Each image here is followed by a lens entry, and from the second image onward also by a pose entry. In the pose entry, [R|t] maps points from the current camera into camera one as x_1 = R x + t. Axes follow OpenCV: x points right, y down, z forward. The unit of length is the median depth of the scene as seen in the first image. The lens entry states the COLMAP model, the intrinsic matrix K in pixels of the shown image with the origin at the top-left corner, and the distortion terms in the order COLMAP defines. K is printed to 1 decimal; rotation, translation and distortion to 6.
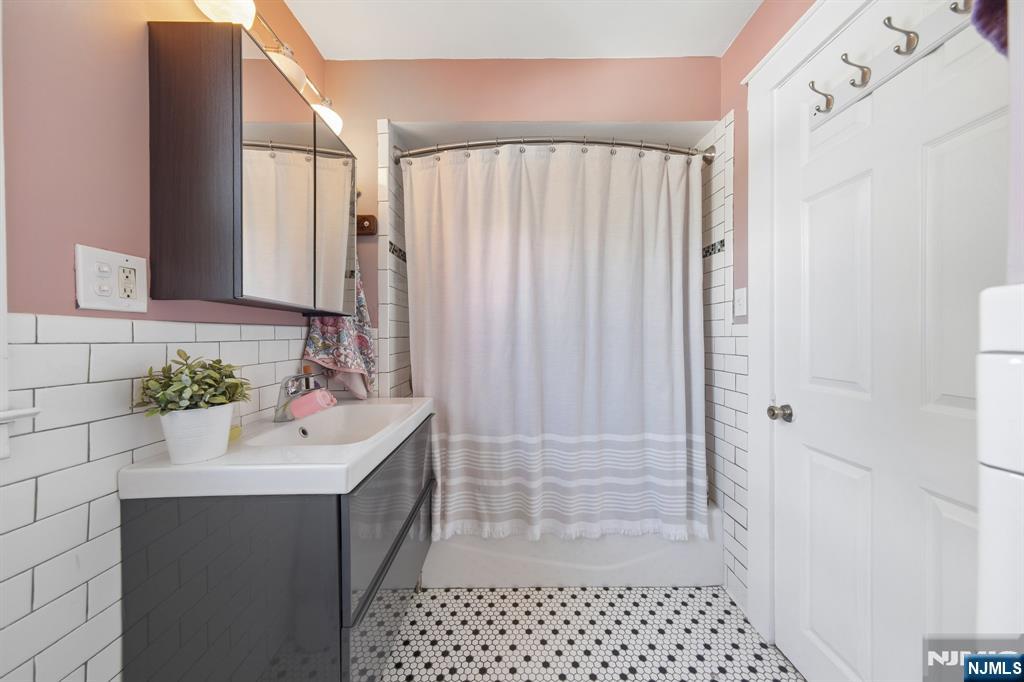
lens RADIAL K [[346.9, 0, 506.5], [0, 346.9, 340.7], [0, 0, 1]] dist [0.000332, 0.001489]
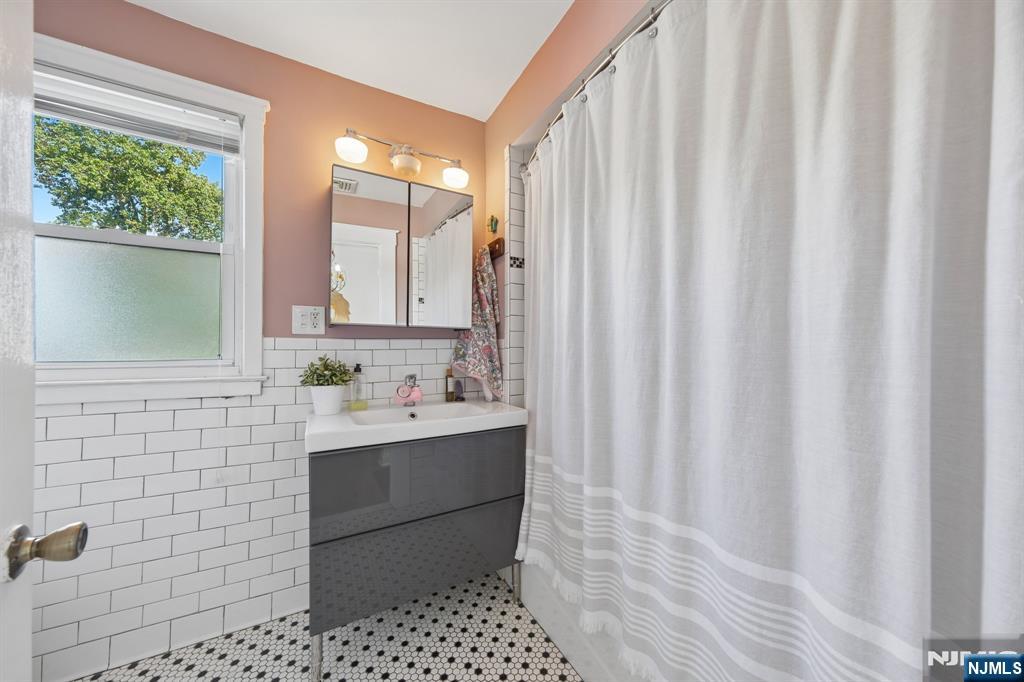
lens RADIAL K [[347.2, 0, 516.9], [0, 347.2, 347.2], [0, 0, 1]] dist [0.001306, 0.000147]
pose [[0.496695, 0.000687, -0.867925, 0.651098], [-0.009671, 0.999942, -0.004743, -0.006456], [0.867871, 0.010750, 0.496672, 0.531158]]
